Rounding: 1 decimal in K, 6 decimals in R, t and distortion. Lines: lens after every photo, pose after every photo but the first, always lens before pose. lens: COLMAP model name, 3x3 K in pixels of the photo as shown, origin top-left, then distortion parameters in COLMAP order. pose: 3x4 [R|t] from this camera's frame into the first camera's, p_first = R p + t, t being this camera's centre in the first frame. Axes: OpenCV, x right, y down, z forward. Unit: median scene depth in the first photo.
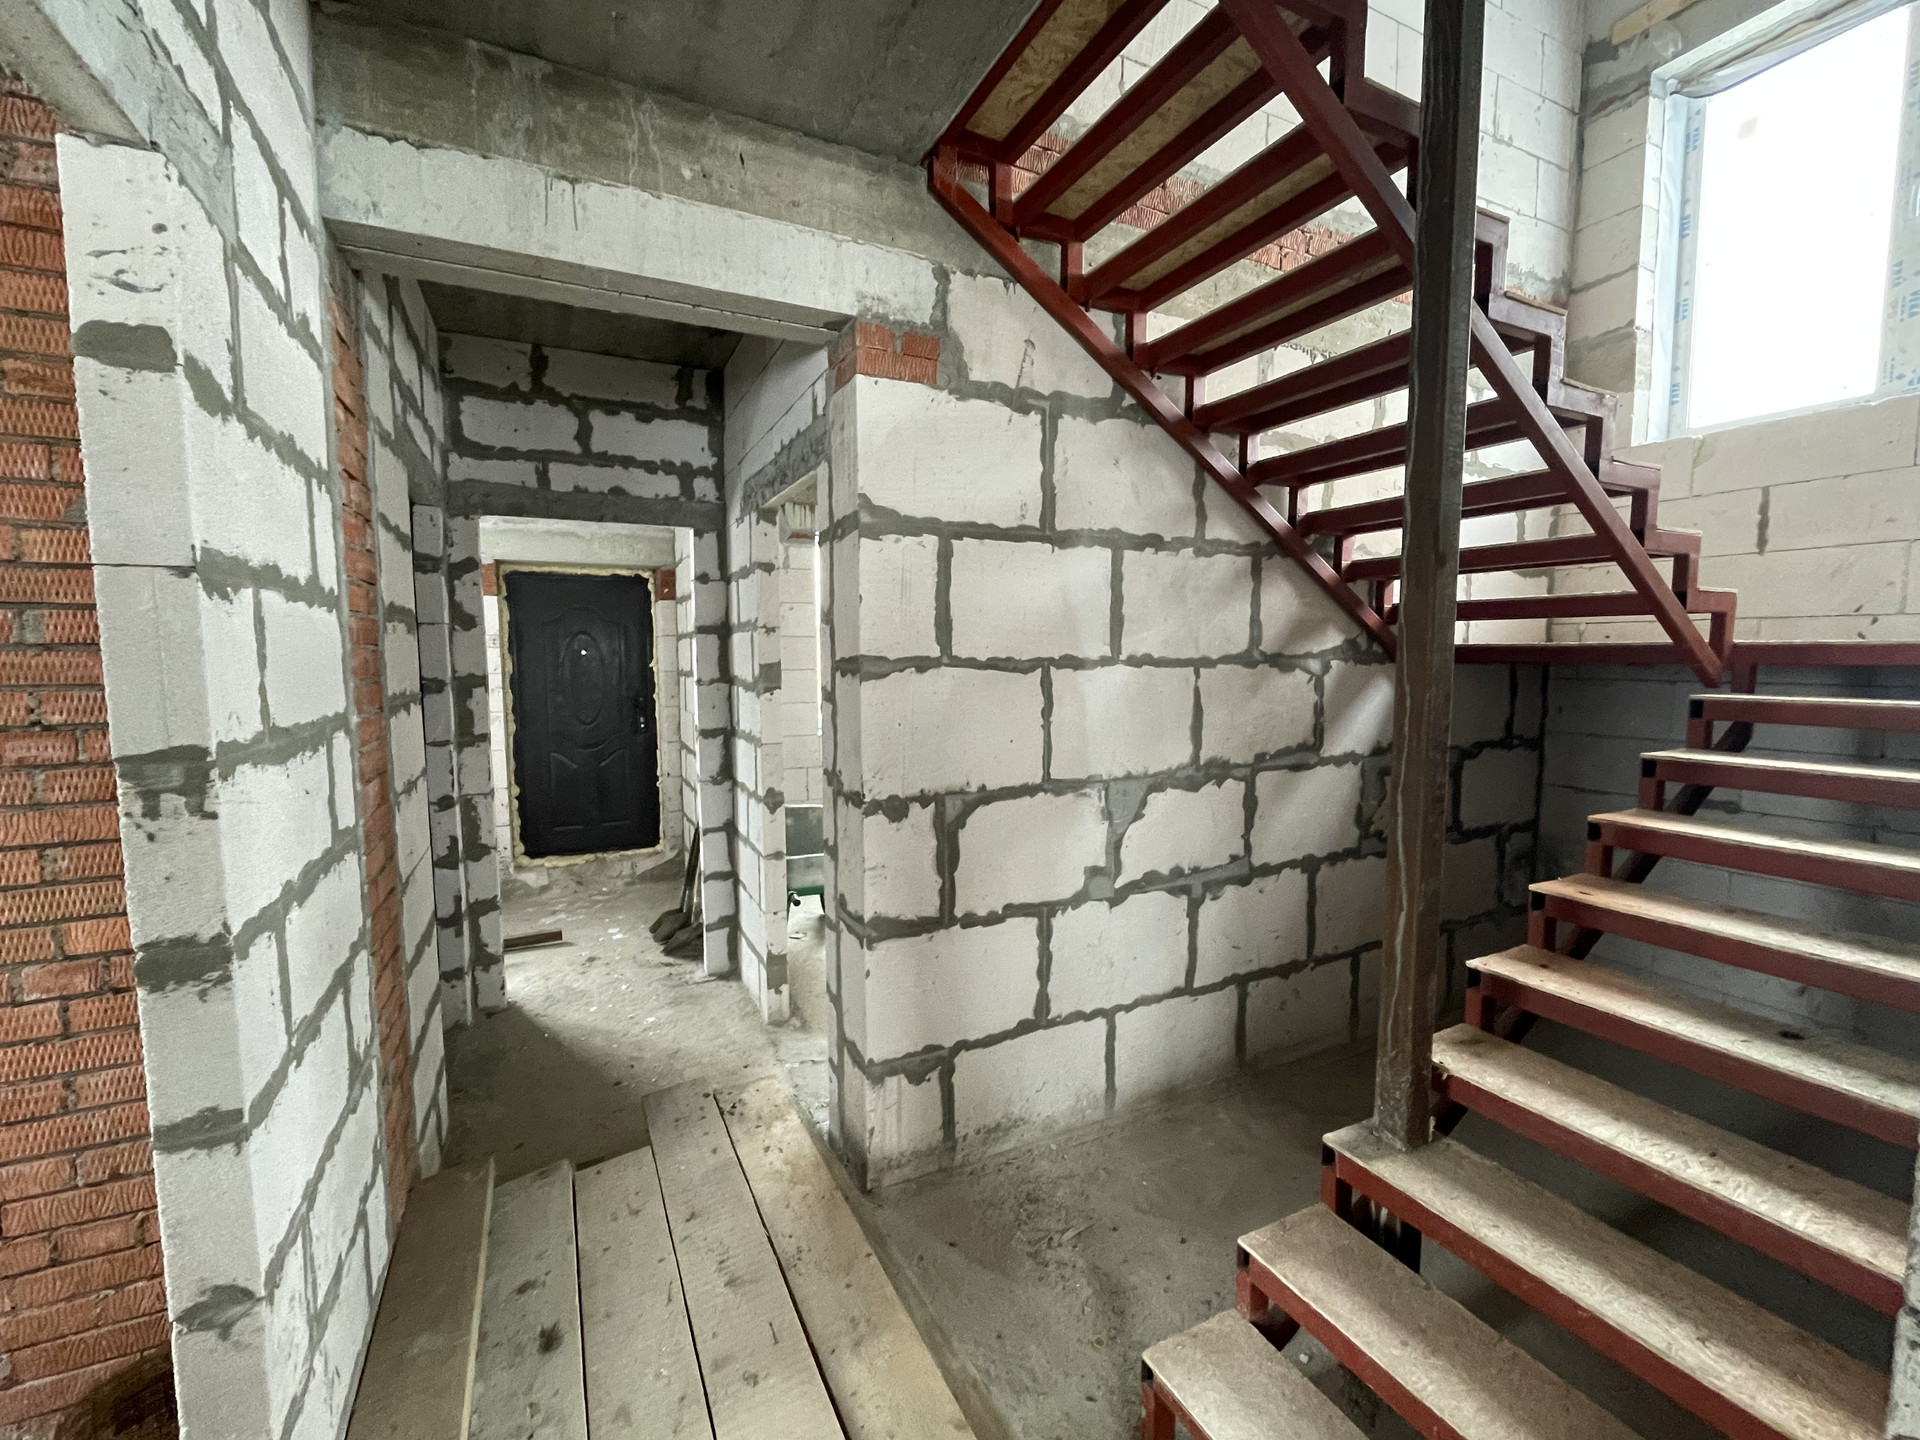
lens RADIAL K [[829.2, 0, 961.6], [0, 829.2, 721.7], [0, 0, 1]] dist [-0.001391, -0.000282]
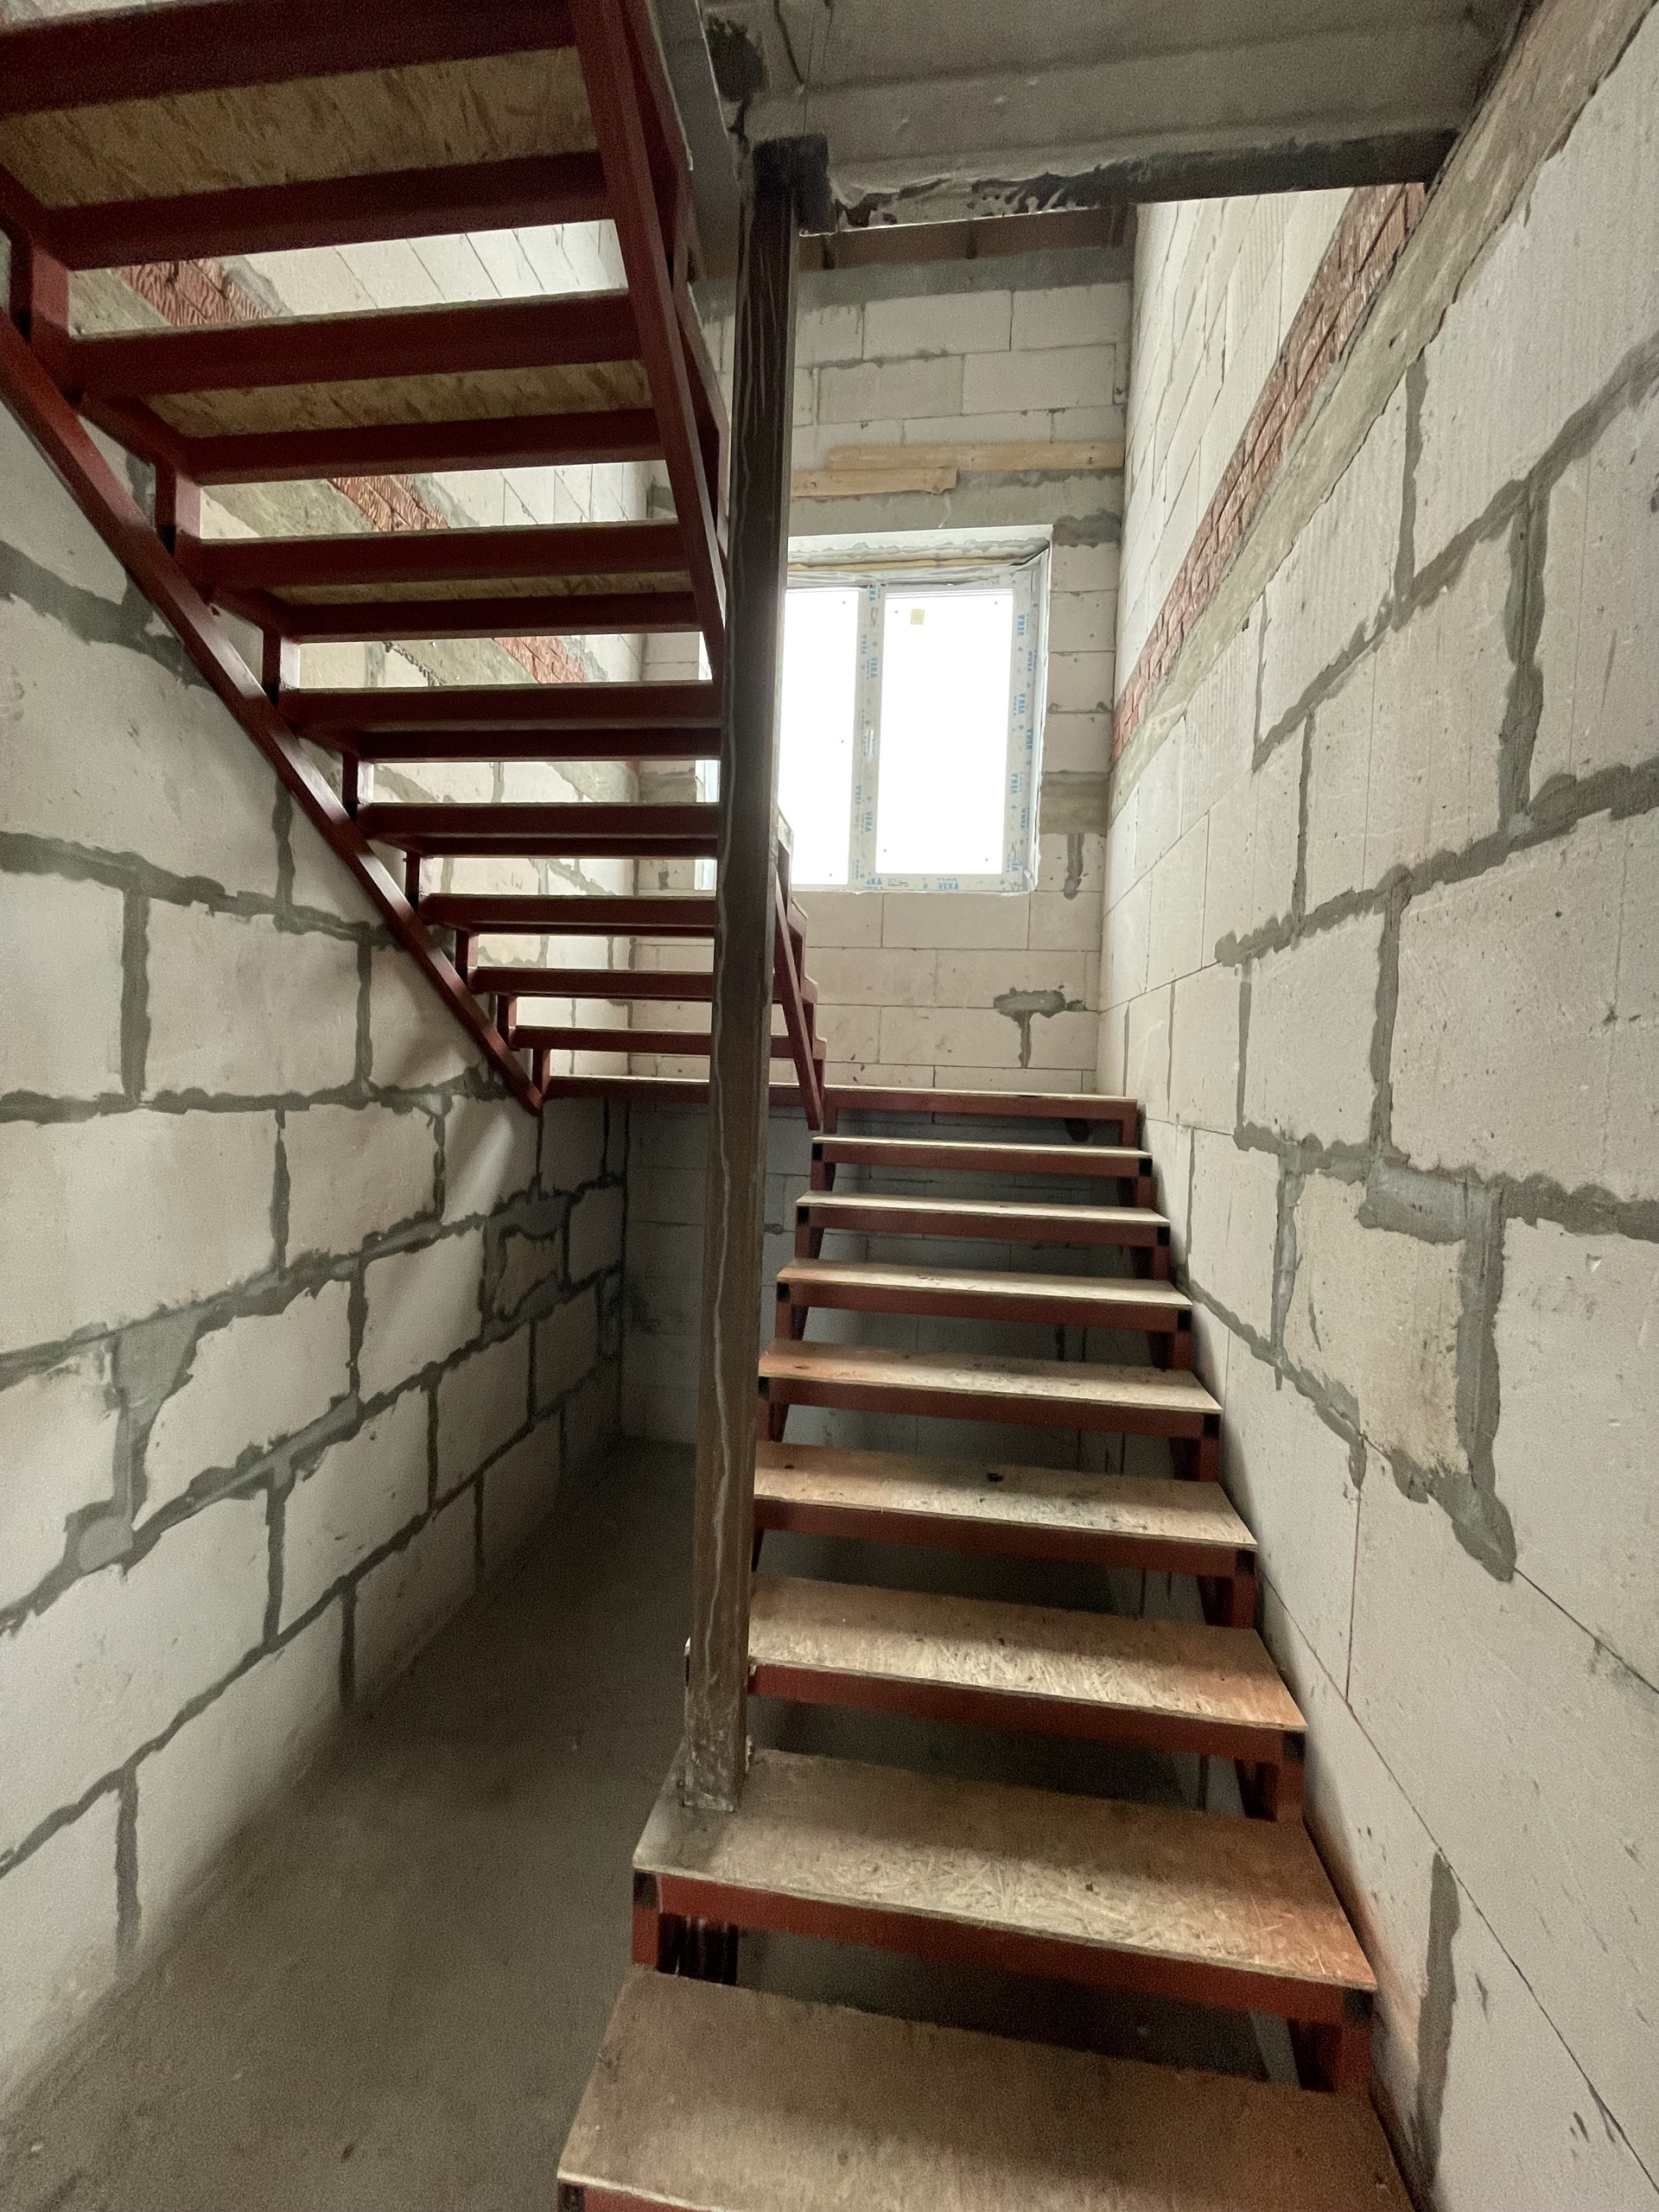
lens RADIAL K [[899.7, 0, 827.4], [0, 899.7, 1105.4], [0, 0, 1]] dist [-0.001015, -0.000229]
pose [[0.565978, -0.002812, 0.824416, -0.035043], [0.029414, 0.999426, -0.016784, -0.045919], [-0.823895, 0.033748, 0.565736, 0.289594]]
